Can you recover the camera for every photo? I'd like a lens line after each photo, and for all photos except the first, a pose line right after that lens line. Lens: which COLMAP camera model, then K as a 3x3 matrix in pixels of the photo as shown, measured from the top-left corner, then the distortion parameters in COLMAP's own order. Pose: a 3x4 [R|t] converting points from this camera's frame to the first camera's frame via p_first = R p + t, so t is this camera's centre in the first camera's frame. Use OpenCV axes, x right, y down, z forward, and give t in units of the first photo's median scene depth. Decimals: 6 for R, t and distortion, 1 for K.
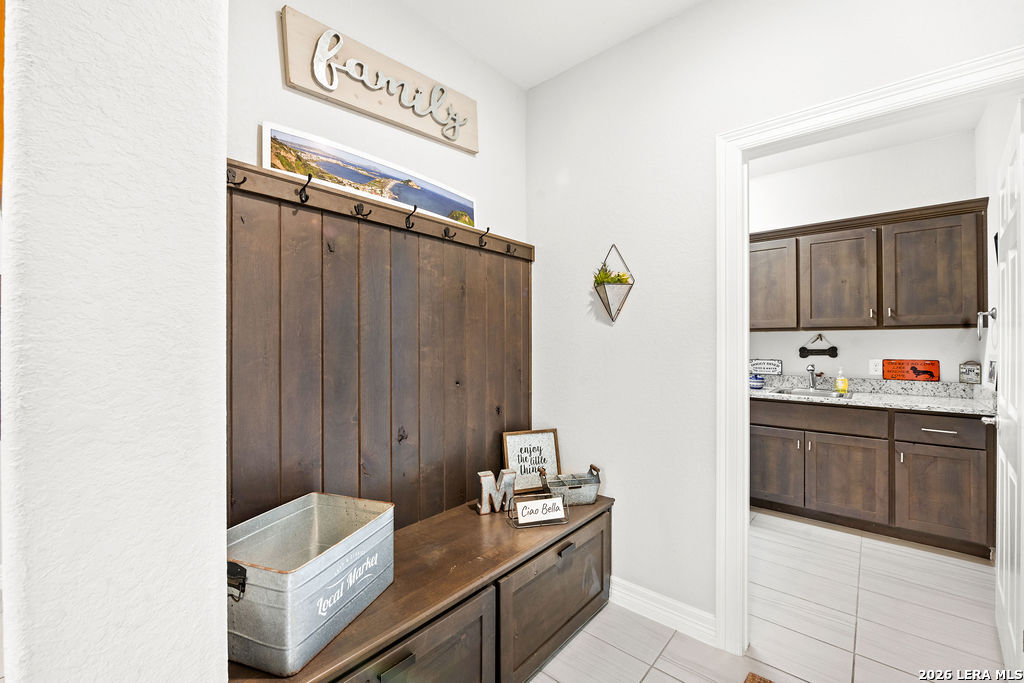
lens RADIAL K [[410.9, 0, 512.0], [0, 410.9, 341.5], [0, 0, 1]] dist [-0.001522, -0.000359]
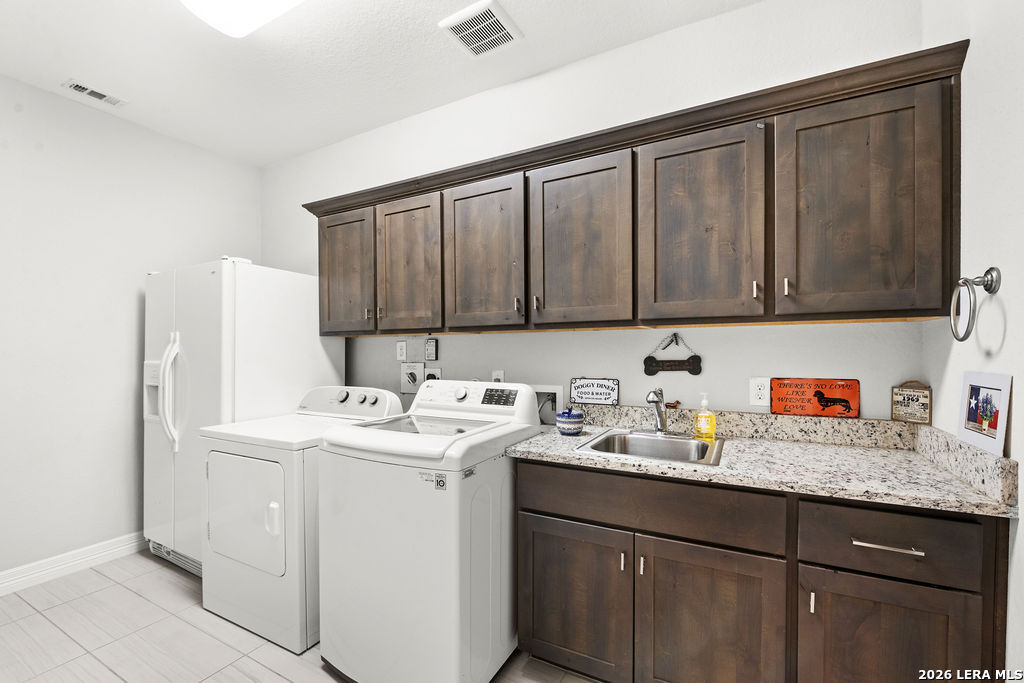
lens RADIAL K [[524.0, 0, 466.2], [0, 524.0, 360.4], [0, 0, 1]] dist [-0.002957, -0.000796]
pose [[0.974761, -0.008603, 0.223086, 0.596963], [0.003847, 0.999756, 0.021747, 0.004867], [-0.223219, -0.020340, 0.974556, 0.697435]]
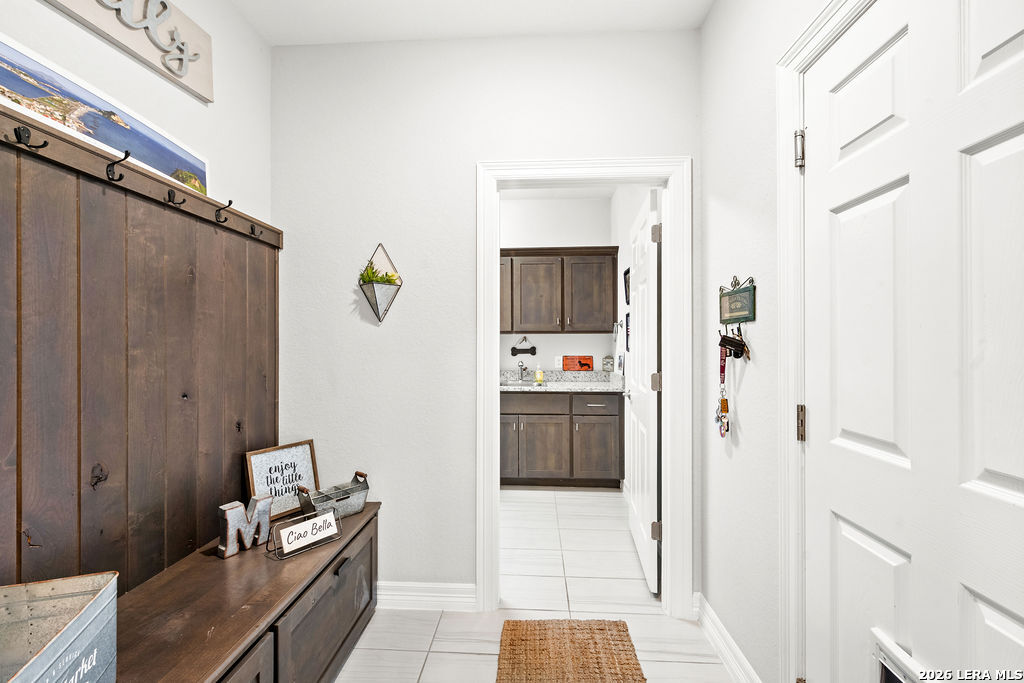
lens RADIAL K [[419.5, 0, 512.0], [0, 419.5, 341.5], [0, 0, 1]] dist [0.002606, -0.000035]
pose [[0.799202, 0.003214, 0.601054, -0.092532], [-0.001867, 0.999994, -0.002864, 0.000800], [-0.601060, 0.001167, 0.799203, 0.007661]]
